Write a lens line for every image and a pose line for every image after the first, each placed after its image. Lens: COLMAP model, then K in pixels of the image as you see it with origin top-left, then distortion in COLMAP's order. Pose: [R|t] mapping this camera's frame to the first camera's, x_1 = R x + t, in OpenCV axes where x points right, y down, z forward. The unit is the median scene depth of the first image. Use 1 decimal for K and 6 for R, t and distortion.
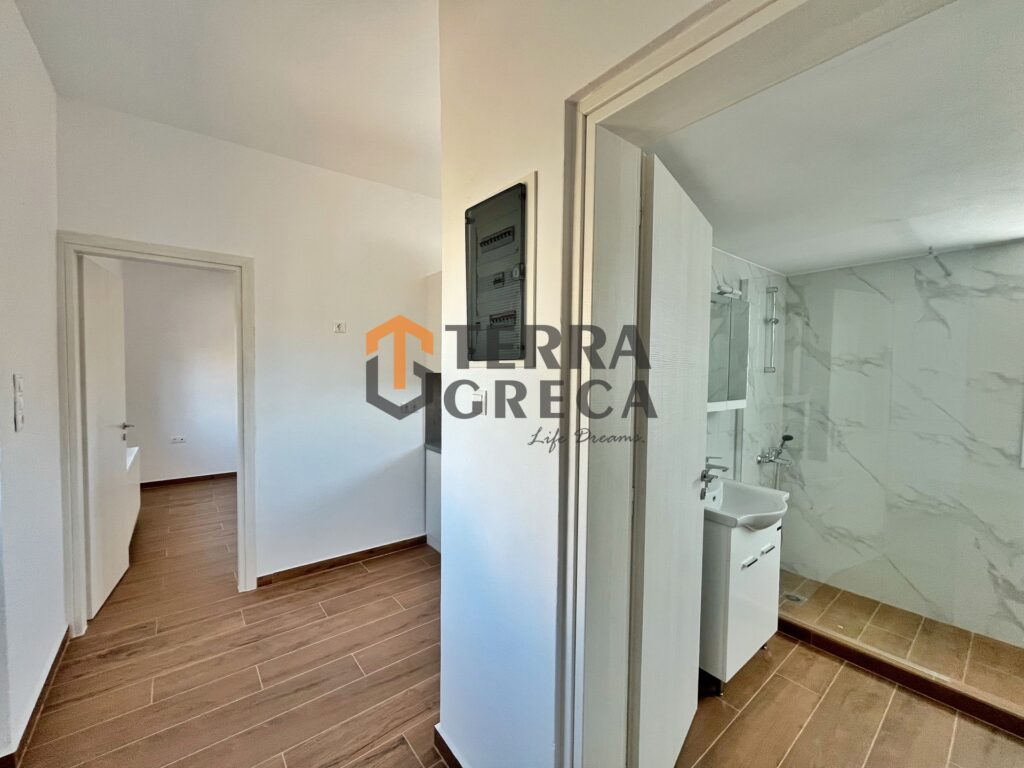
lens RADIAL K [[414.8, 0, 505.9], [0, 414.8, 381.2], [0, 0, 1]] dist [-0.005818, 0.000300]
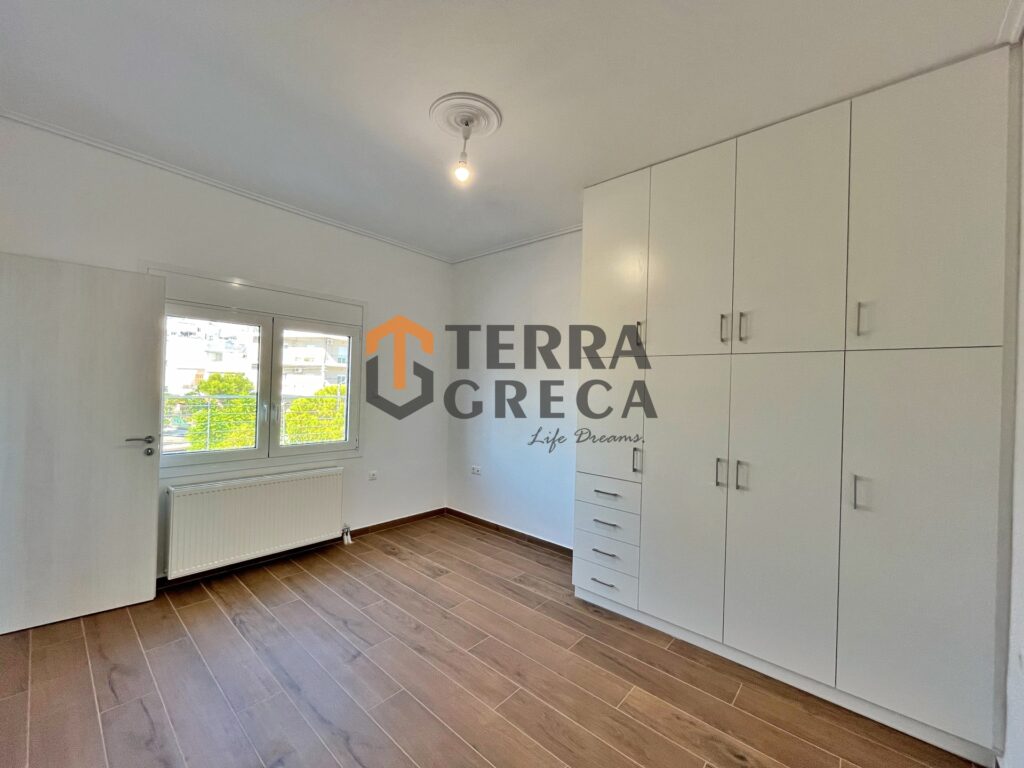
lens RADIAL K [[414.8, 0, 508.7], [0, 414.8, 388.4], [0, 0, 1]] dist [-0.005818, 0.000300]
pose [[0.168560, 0.007391, -0.985664, 0.109954], [-0.062076, 0.998067, -0.003132, -0.057074], [0.983735, 0.061714, 0.168693, 2.078450]]
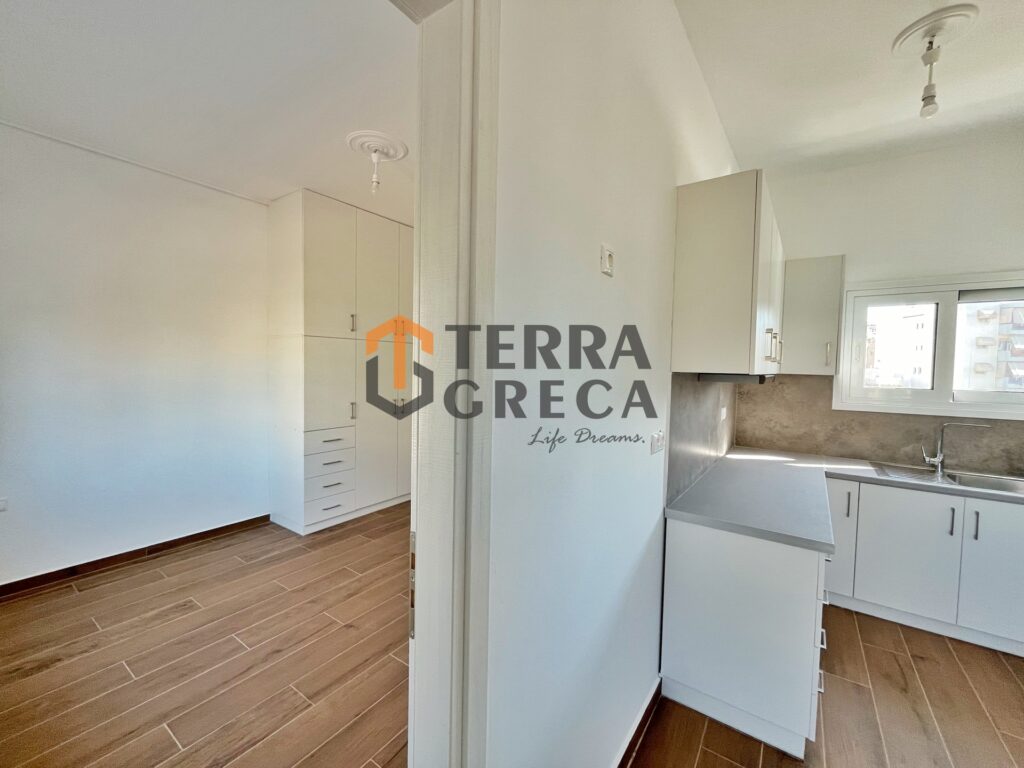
lens RADIAL K [[414.8, 0, 515.8], [0, 414.8, 382.6], [0, 0, 1]] dist [-0.005818, 0.000300]
pose [[0.957013, 0.004961, 0.290002, -0.810190], [-0.007980, 0.999926, 0.009226, -0.017955], [-0.289935, -0.011144, 0.956981, 0.852351]]
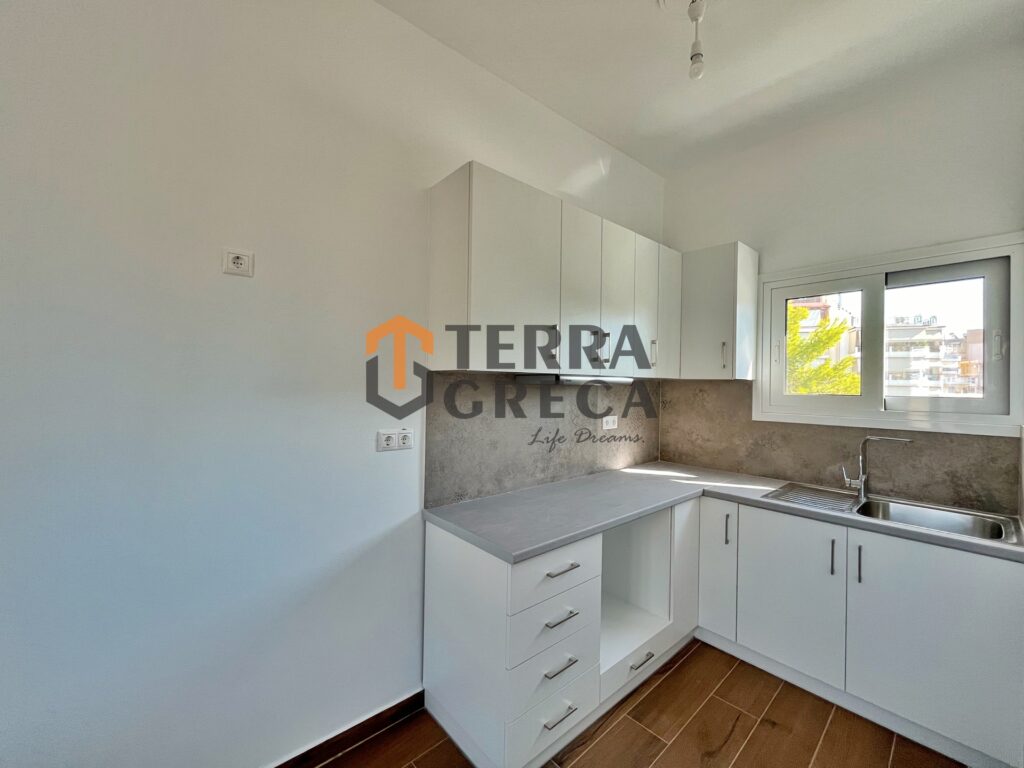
lens RADIAL K [[414.8, 0, 516.8], [0, 414.8, 383.6], [0, 0, 1]] dist [-0.005818, 0.000300]
pose [[0.997838, 0.010954, 0.064799, -0.175961], [-0.008822, 0.999414, -0.033086, 0.015134], [-0.065124, 0.032443, 0.997350, 0.728387]]
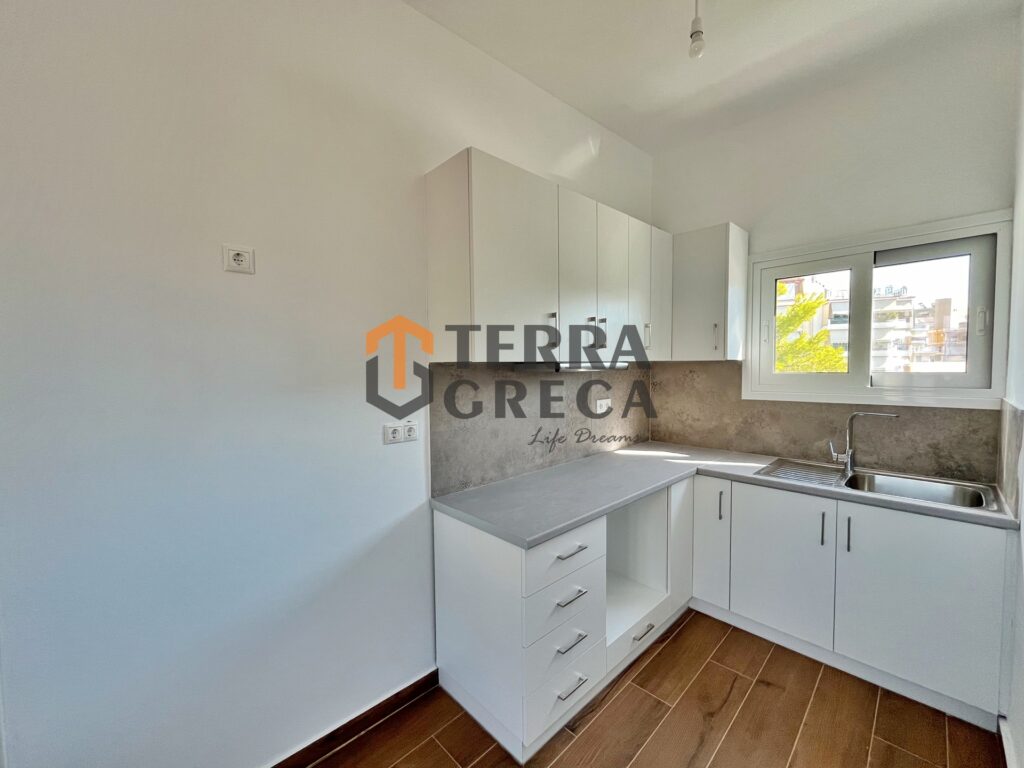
lens RADIAL K [[414.8, 0, 505.8], [0, 414.8, 387.8], [0, 0, 1]] dist [-0.005818, 0.000300]
pose [[0.995631, -0.023024, 0.090492, -0.221948], [0.021139, 0.999540, 0.021741, 0.000421], [-0.090951, -0.019733, 0.995660, 0.724583]]
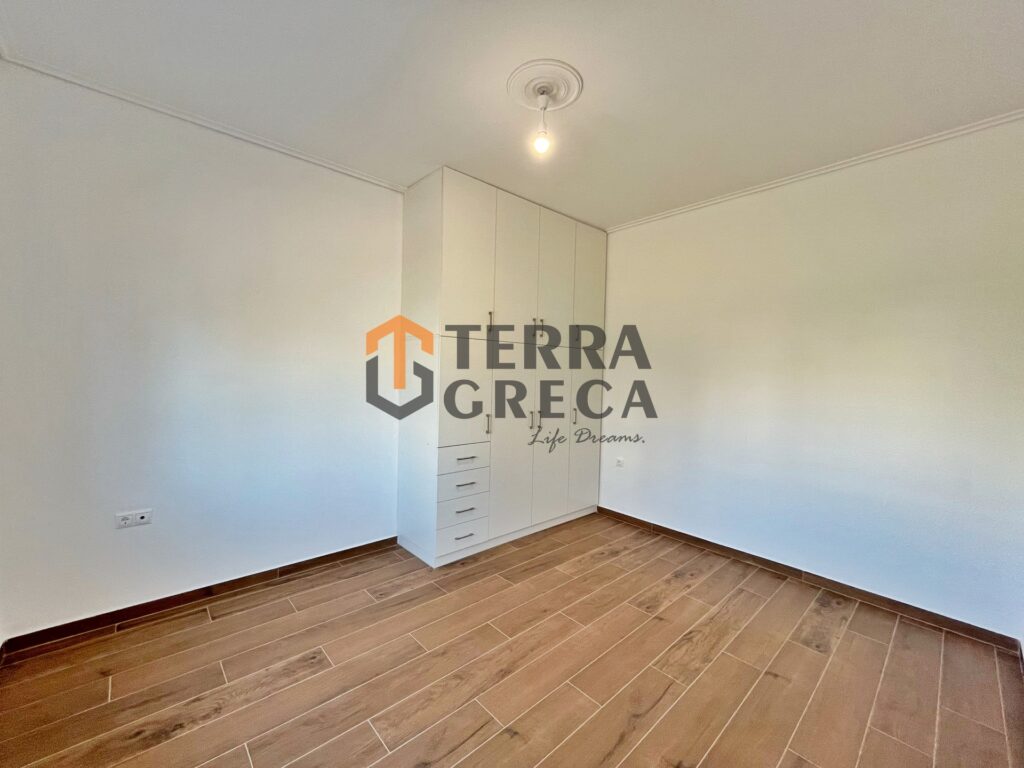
lens RADIAL K [[414.8, 0, 513.8], [0, 414.8, 382.9], [0, 0, 1]] dist [-0.005818, 0.000300]
pose [[0.997149, 0.024033, 0.071522, -0.969899], [-0.023754, 0.999707, -0.004759, -0.020343], [-0.071616, 0.003047, 0.997428, 1.204904]]
